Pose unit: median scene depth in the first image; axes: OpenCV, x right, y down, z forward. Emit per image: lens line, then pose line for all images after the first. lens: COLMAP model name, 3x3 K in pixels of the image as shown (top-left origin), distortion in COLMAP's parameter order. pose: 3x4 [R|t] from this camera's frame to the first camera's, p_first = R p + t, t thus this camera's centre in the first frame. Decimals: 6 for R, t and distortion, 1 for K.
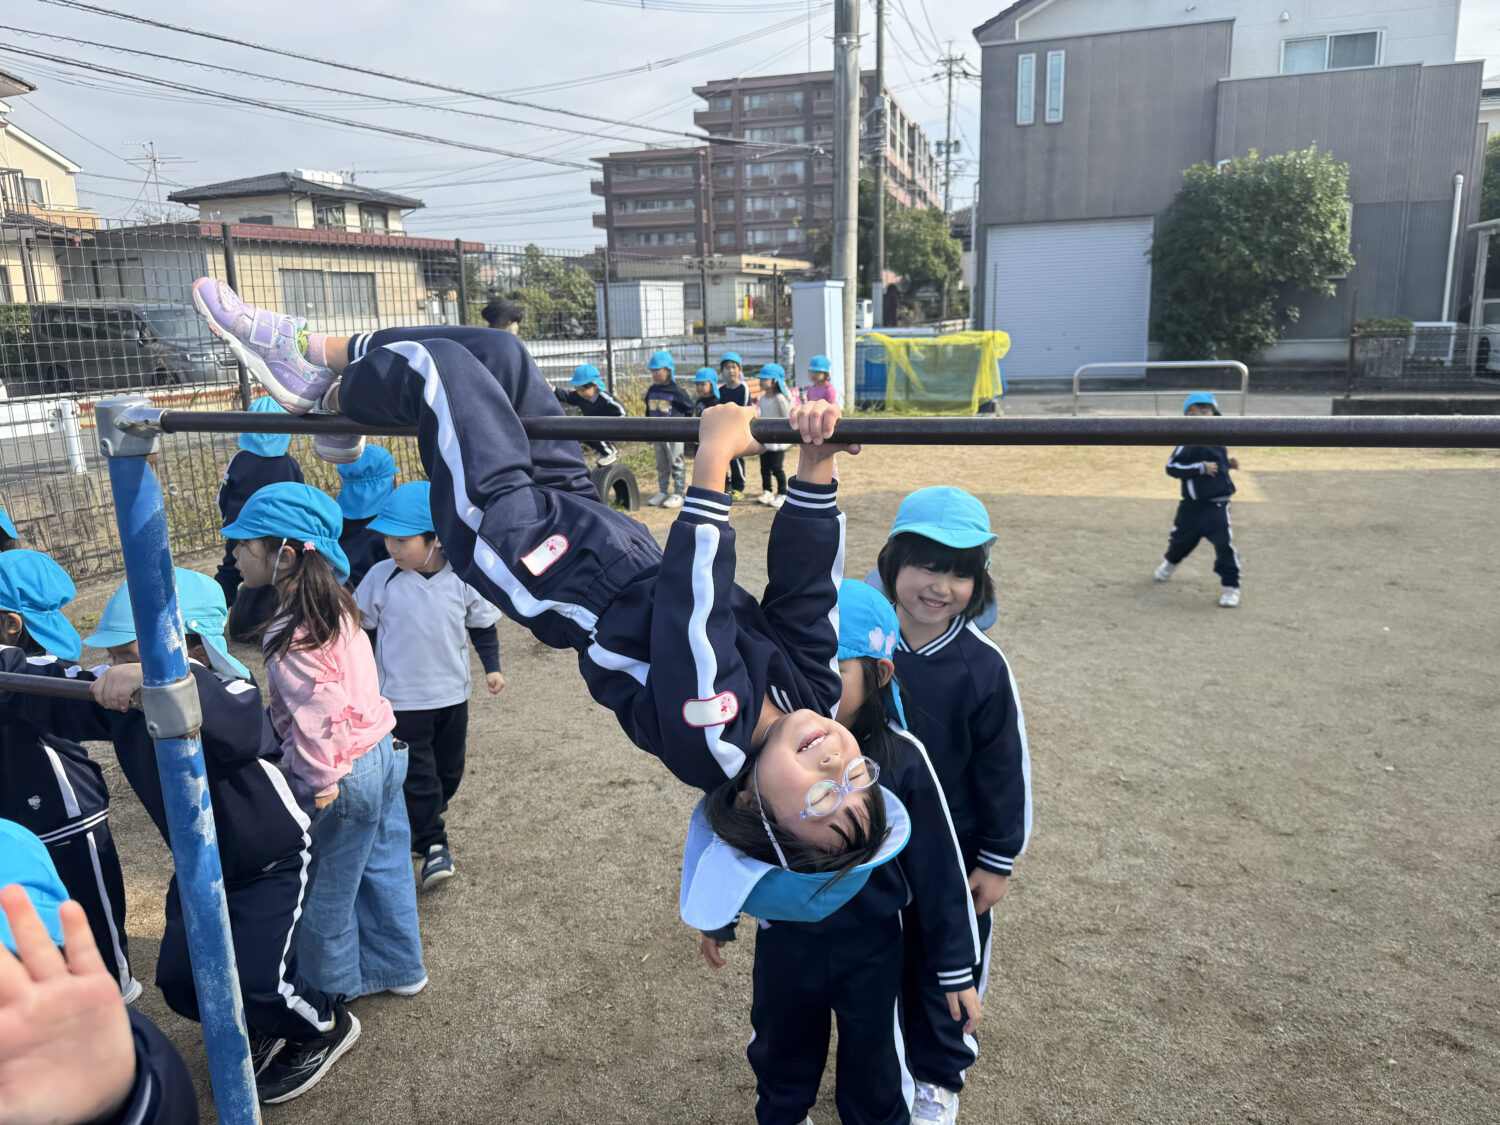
lens RADIAL K [[1090.3, 0, 750.0], [0, 1090.3, 562.5], [0, 0, 1]] dist [0.071699, -0.079581]
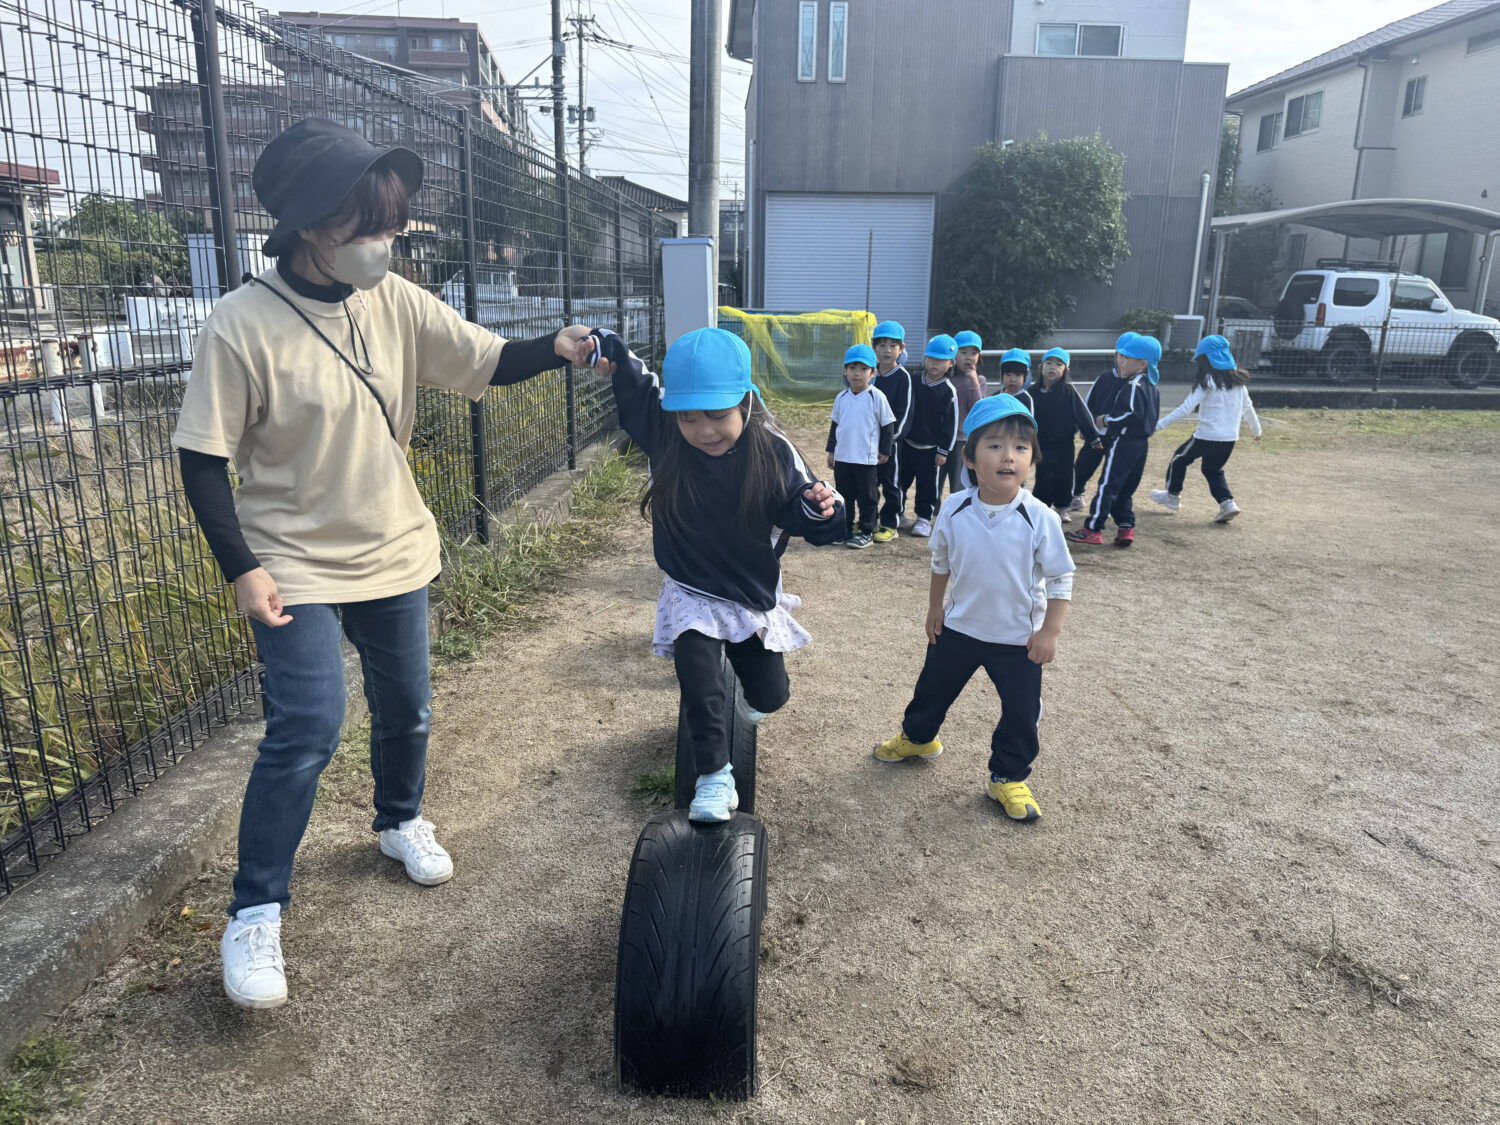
lens RADIAL K [[1090.3, 0, 750.0], [0, 1090.3, 562.5], [0, 0, 1]] dist [0.071699, -0.079581]
pose [[0.929118, -0.052664, 0.366014, -0.145628], [0.046047, 0.998580, 0.026792, -0.029810], [-0.366906, -0.008039, 0.930223, 0.174266]]
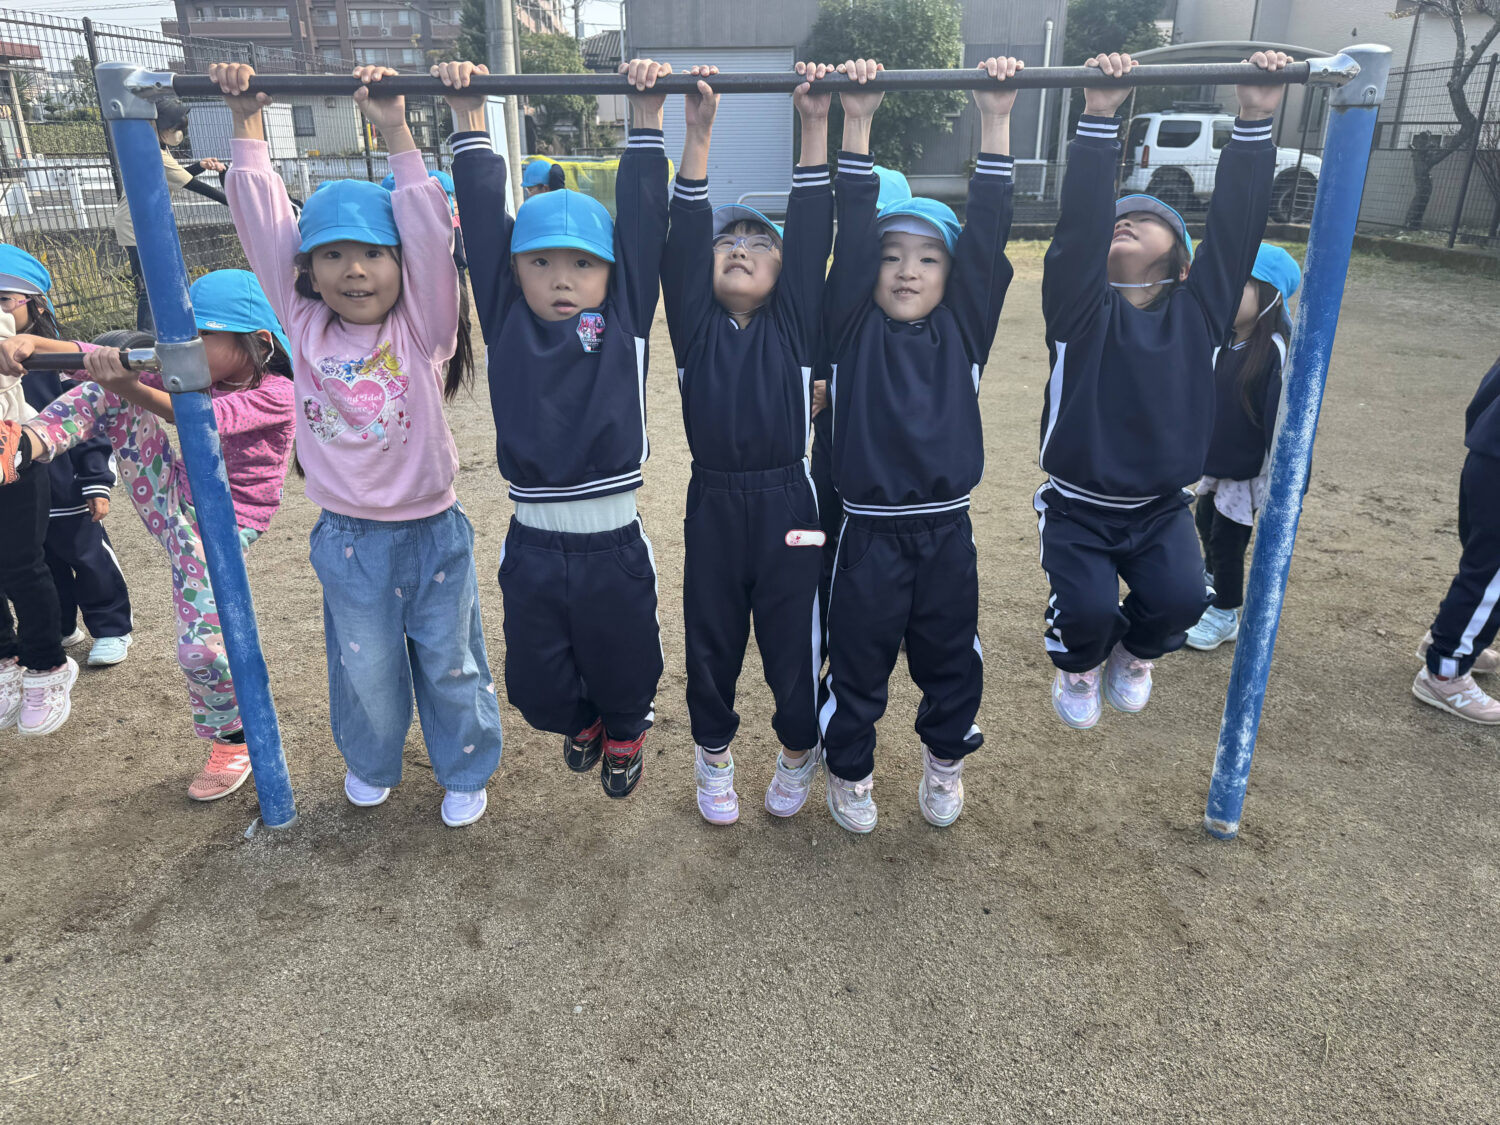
lens RADIAL K [[1090.3, 0, 750.0], [0, 1090.3, 562.5], [0, 0, 1]] dist [0.071699, -0.079581]
pose [[0.949274, -0.092266, 0.300608, -0.029230], [0.052017, 0.988889, 0.139257, 0.017559], [-0.310116, -0.116556, 0.943527, -0.021714]]
